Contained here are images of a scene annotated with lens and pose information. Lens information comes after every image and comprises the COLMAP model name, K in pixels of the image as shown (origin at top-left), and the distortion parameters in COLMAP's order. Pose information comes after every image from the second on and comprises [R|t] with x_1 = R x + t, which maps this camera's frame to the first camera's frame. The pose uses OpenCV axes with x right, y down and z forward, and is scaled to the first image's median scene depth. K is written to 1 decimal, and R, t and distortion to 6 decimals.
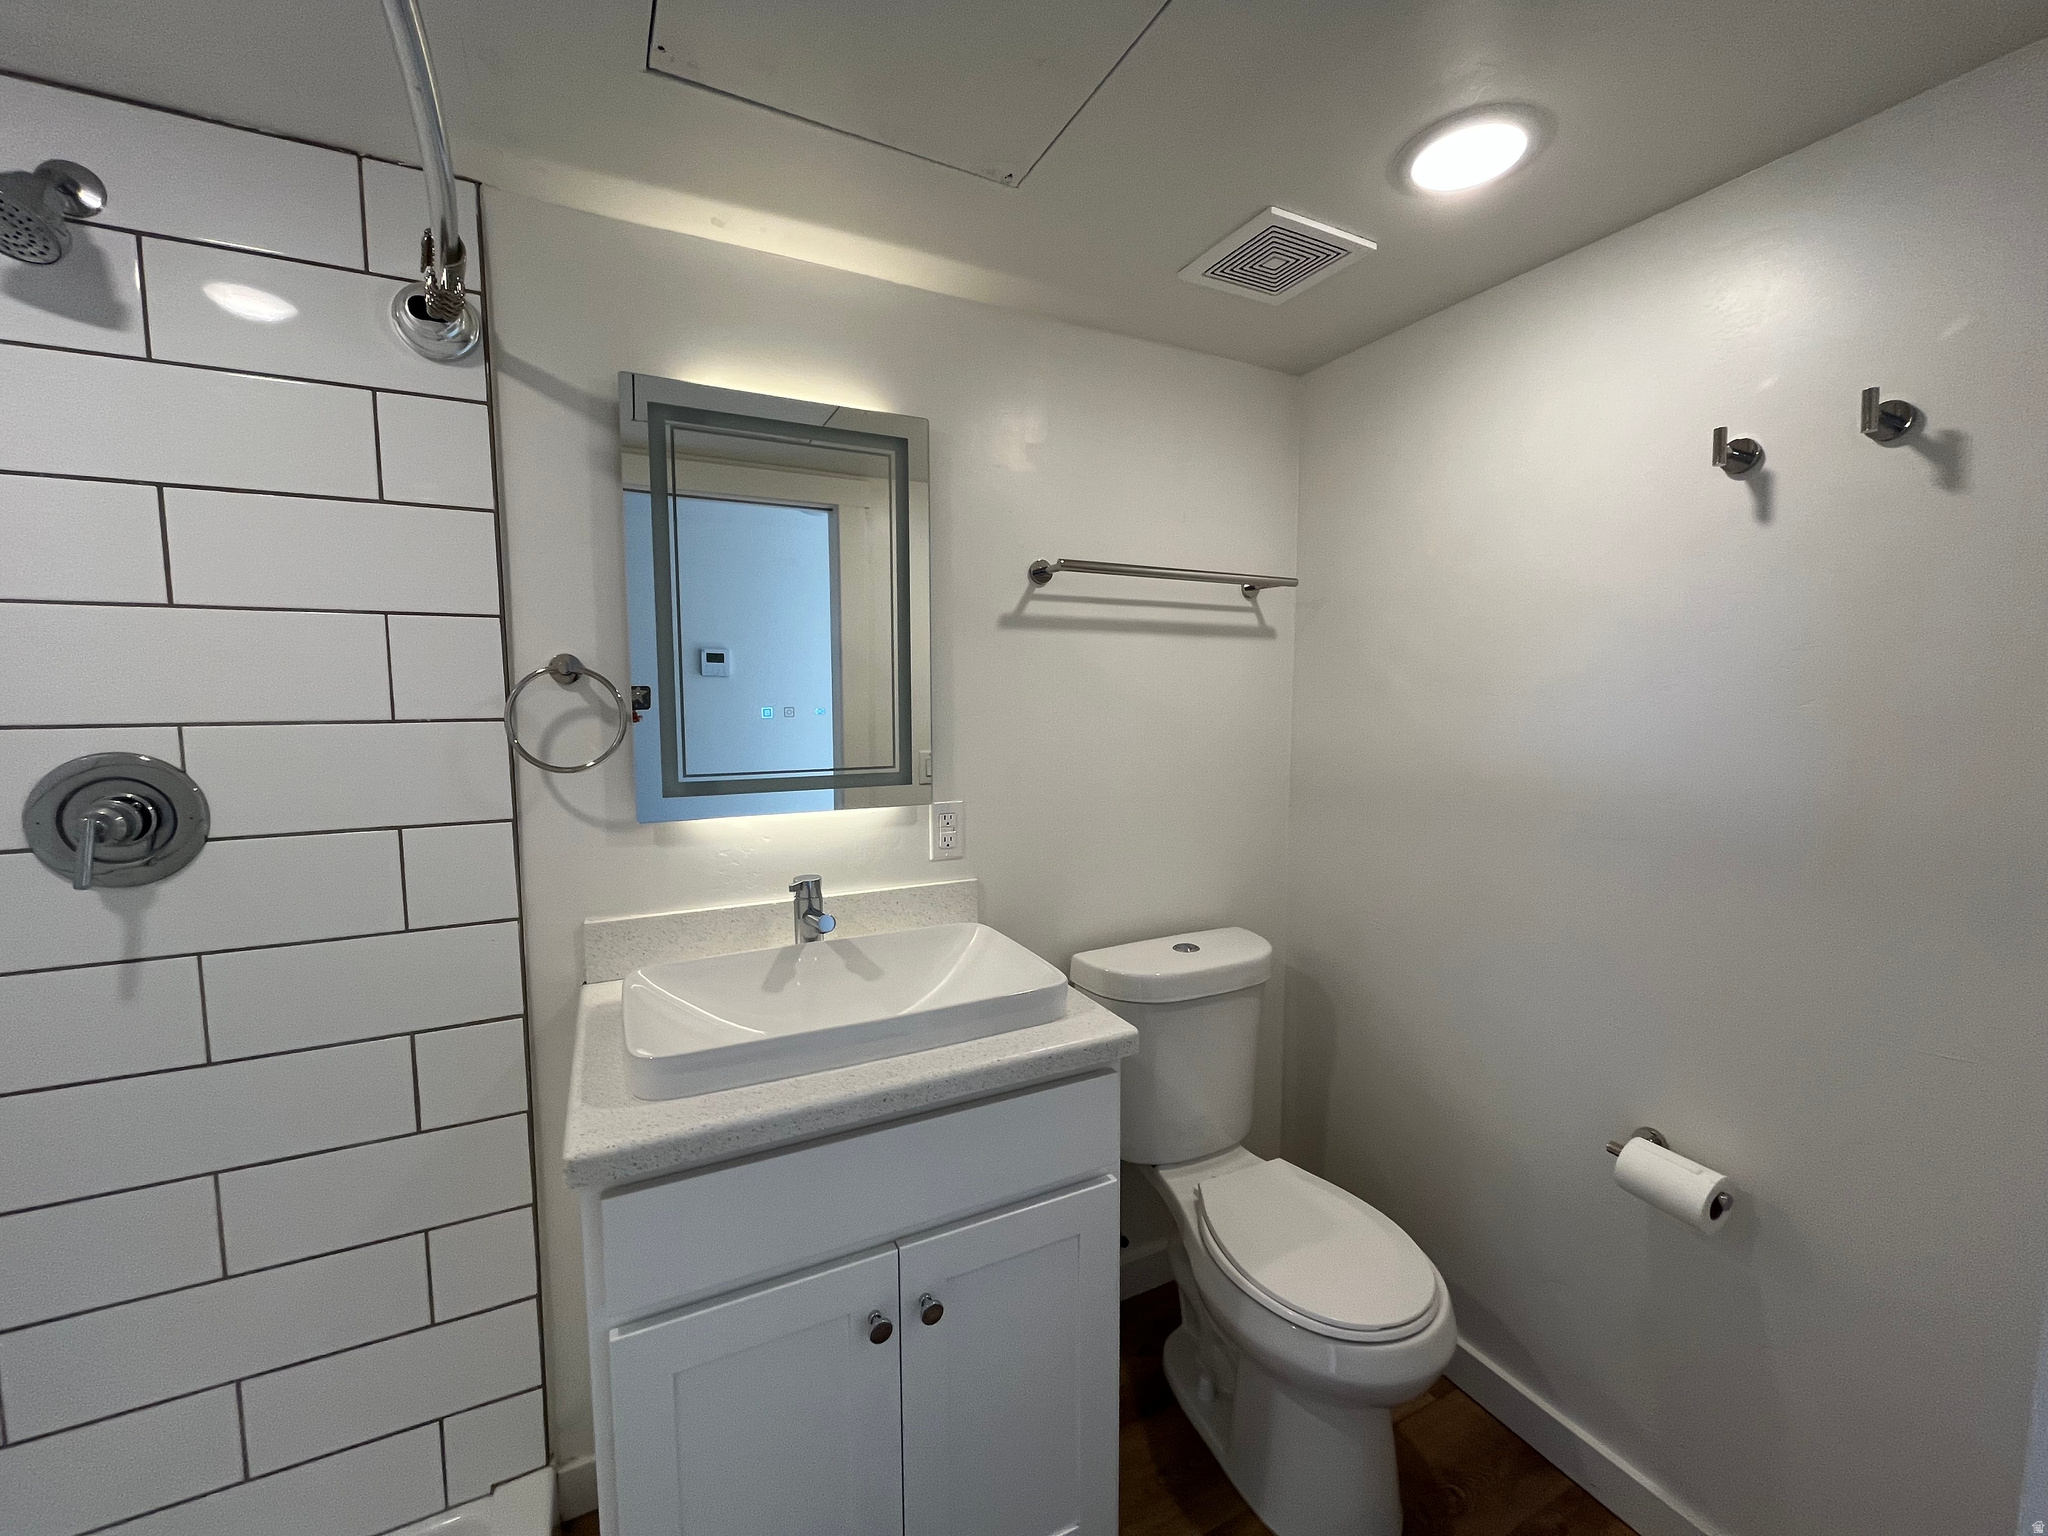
lens RADIAL K [[824.1, 0, 1026.0], [0, 824.1, 760.5], [0, 0, 1]] dist [-0.001239, -0.000452]
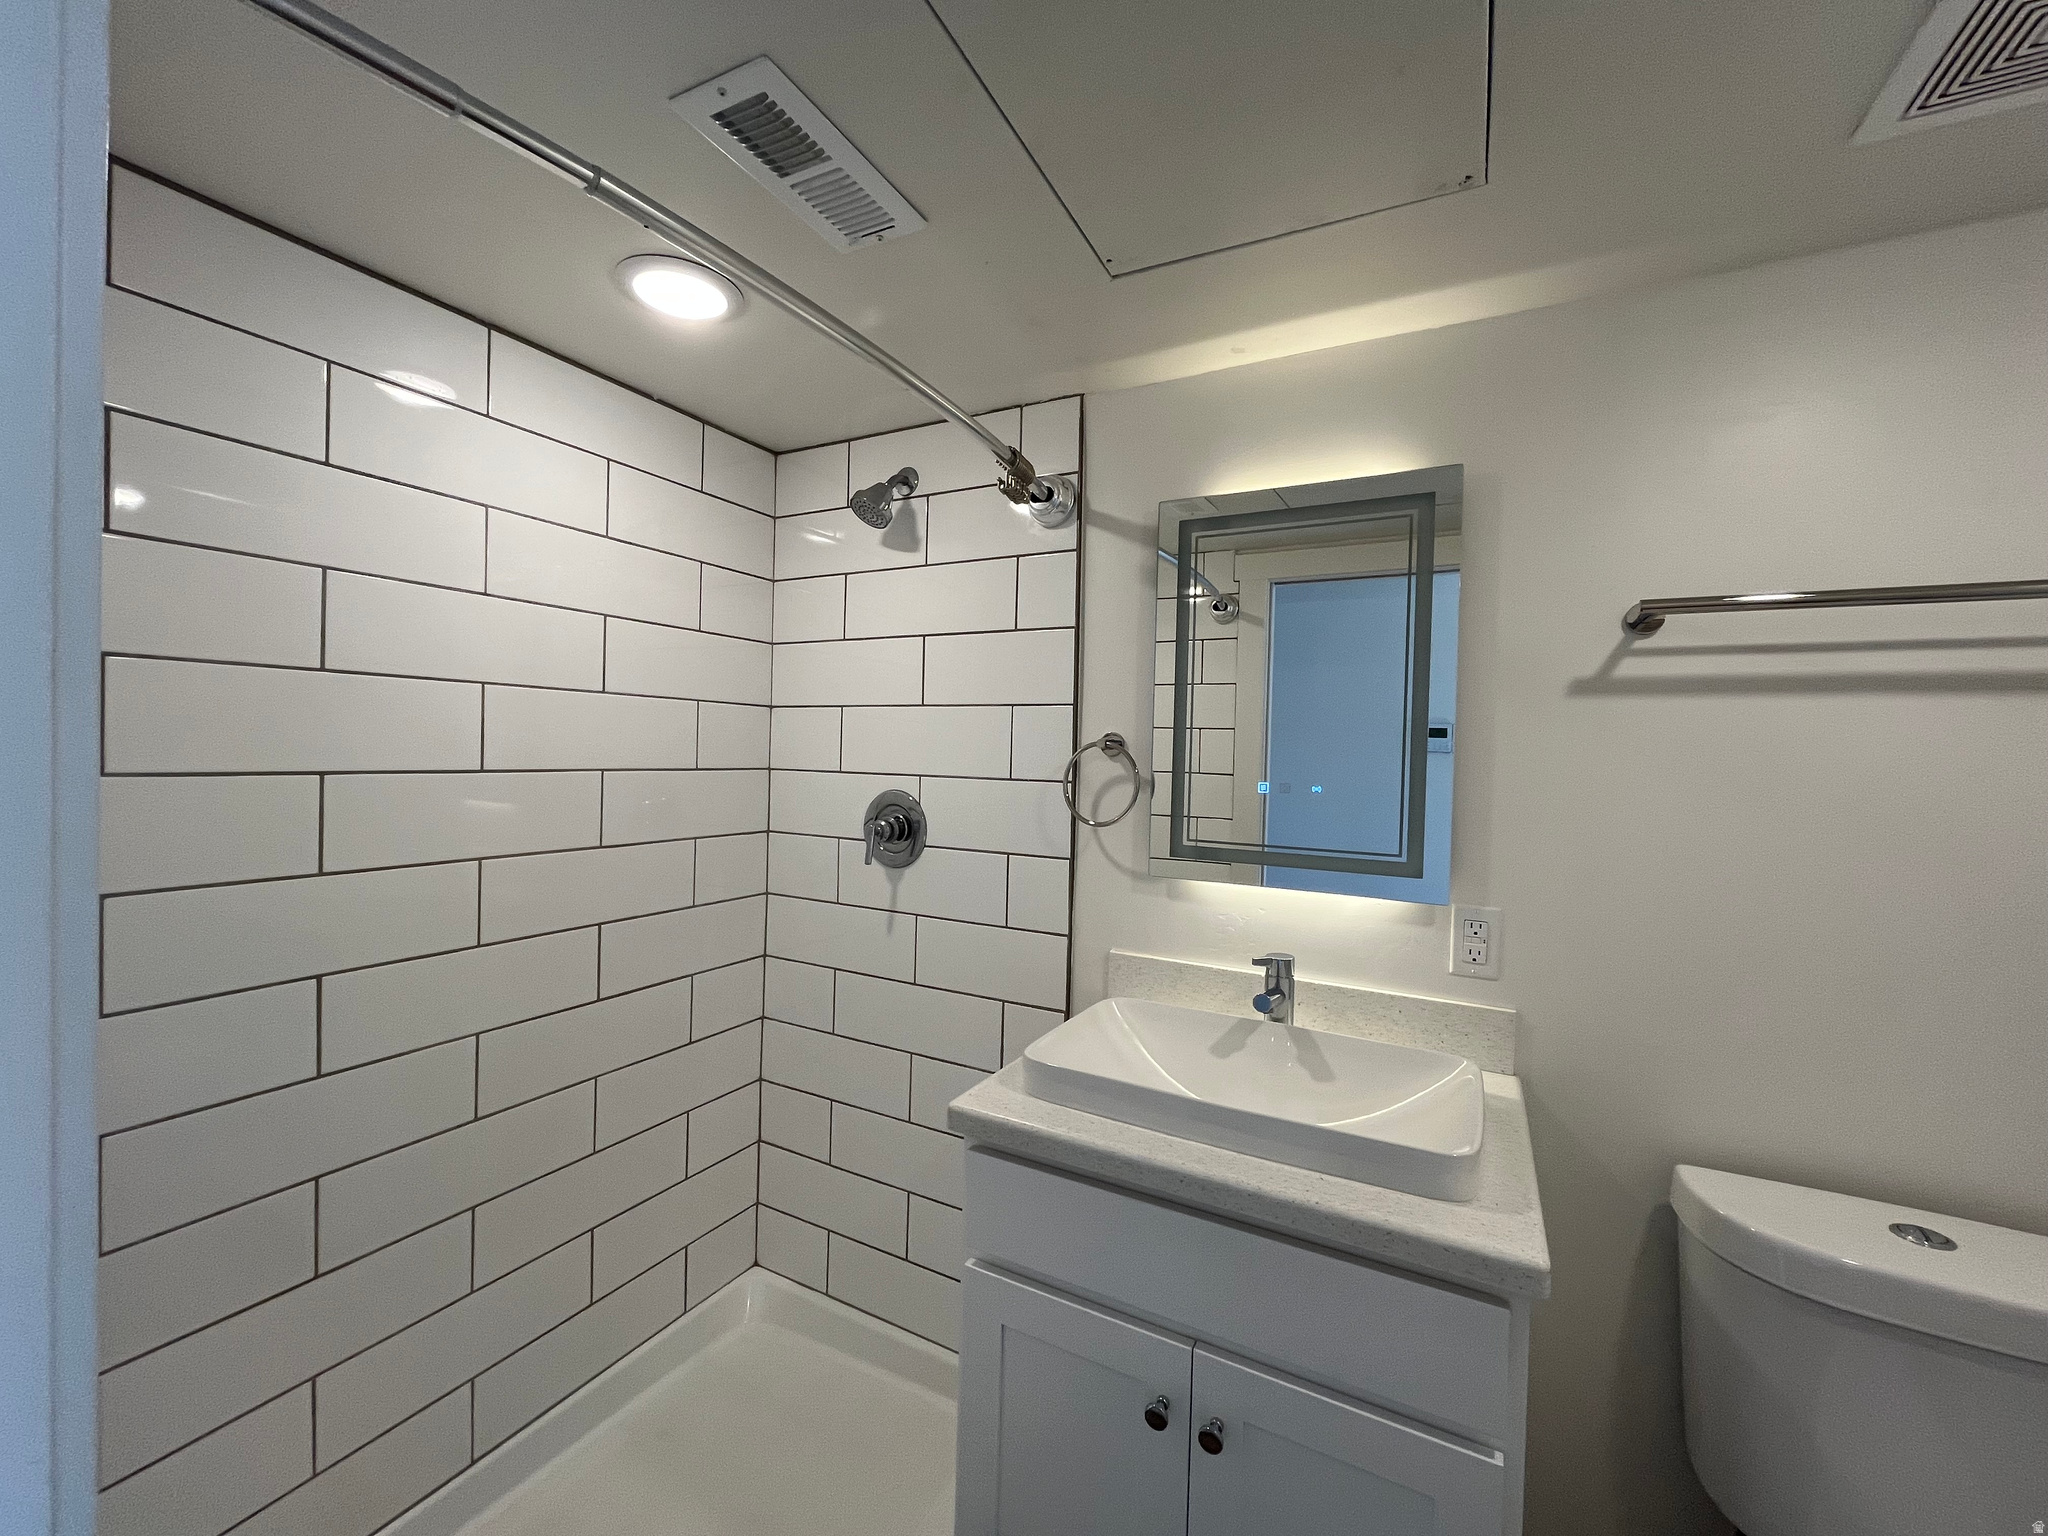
lens RADIAL K [[824.1, 0, 1026.0], [0, 824.1, 760.5], [0, 0, 1]] dist [-0.001239, -0.000452]
pose [[0.570271, 0.024440, -0.821093, 0.393533], [-0.096461, 0.994634, -0.037390, -0.026305], [0.815773, 0.100526, 0.569569, 0.177012]]
